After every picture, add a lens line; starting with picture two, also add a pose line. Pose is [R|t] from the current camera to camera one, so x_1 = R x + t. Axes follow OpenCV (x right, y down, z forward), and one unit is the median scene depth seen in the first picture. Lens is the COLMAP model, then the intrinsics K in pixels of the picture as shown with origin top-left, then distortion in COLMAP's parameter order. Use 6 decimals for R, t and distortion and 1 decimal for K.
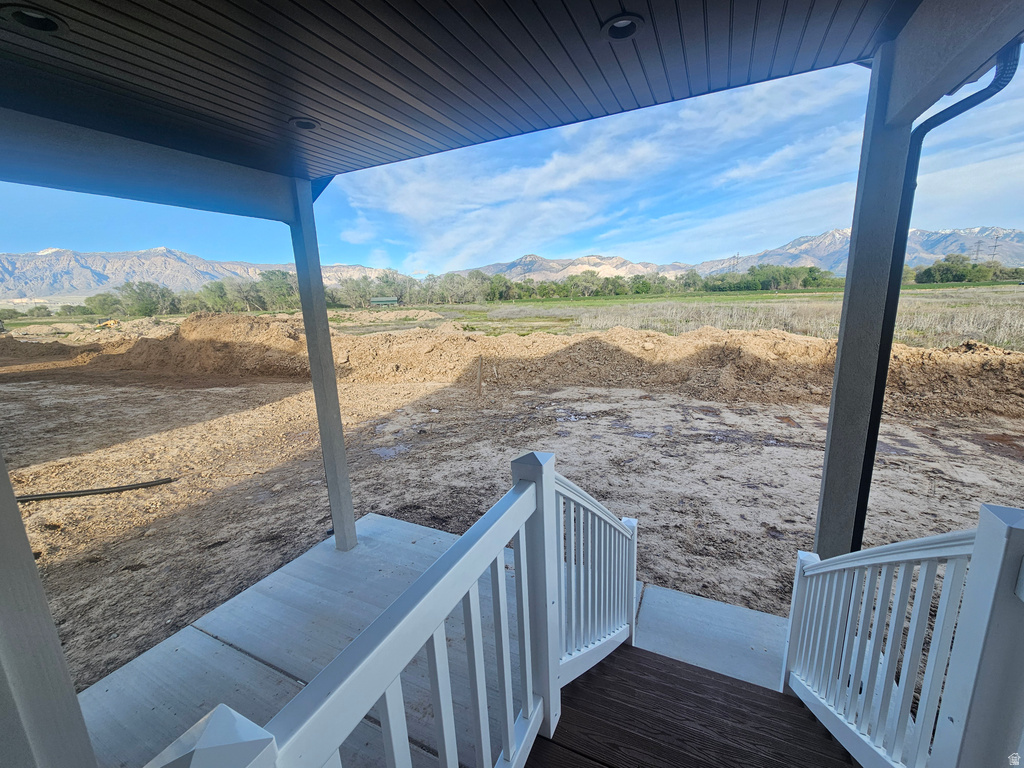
lens RADIAL K [[420.7, 0, 514.5], [0, 420.7, 385.9], [0, 0, 1]] dist [-0.002534, -0.000877]
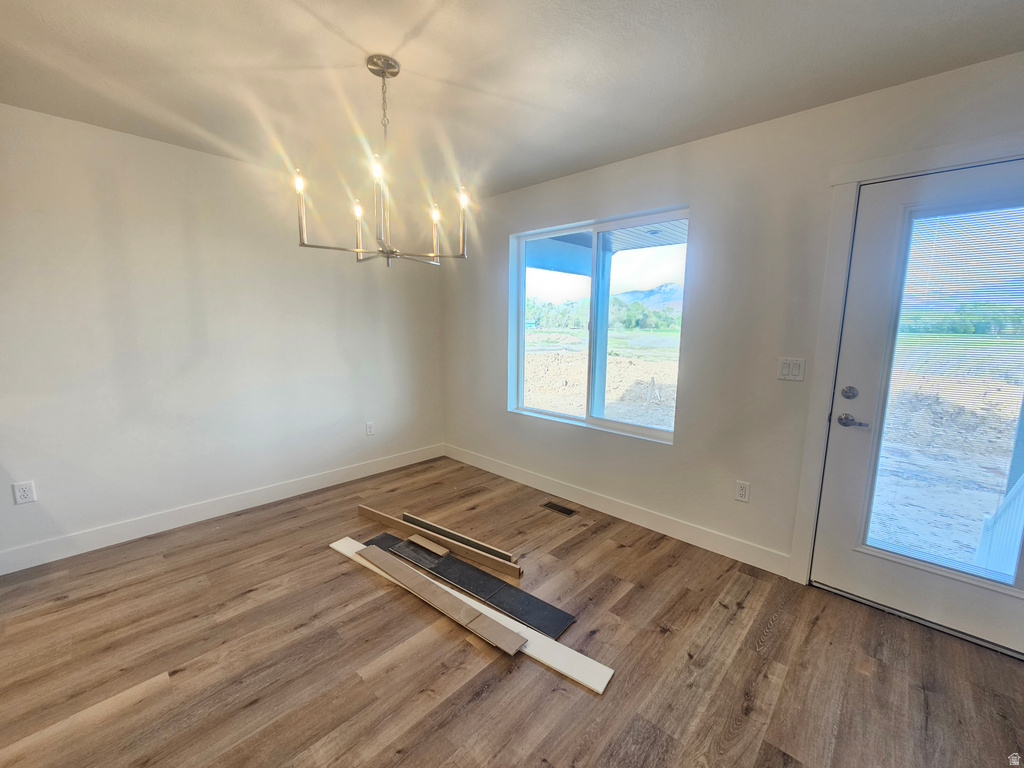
lens RADIAL K [[420.7, 0, 514.5], [0, 420.7, 385.9], [0, 0, 1]] dist [-0.002534, -0.000877]
pose [[0.951729, 0.093001, -0.292510, -0.077593], [-0.109793, 0.993088, -0.041487, 0.028518], [0.286630, 0.071600, 0.955362, -0.140435]]
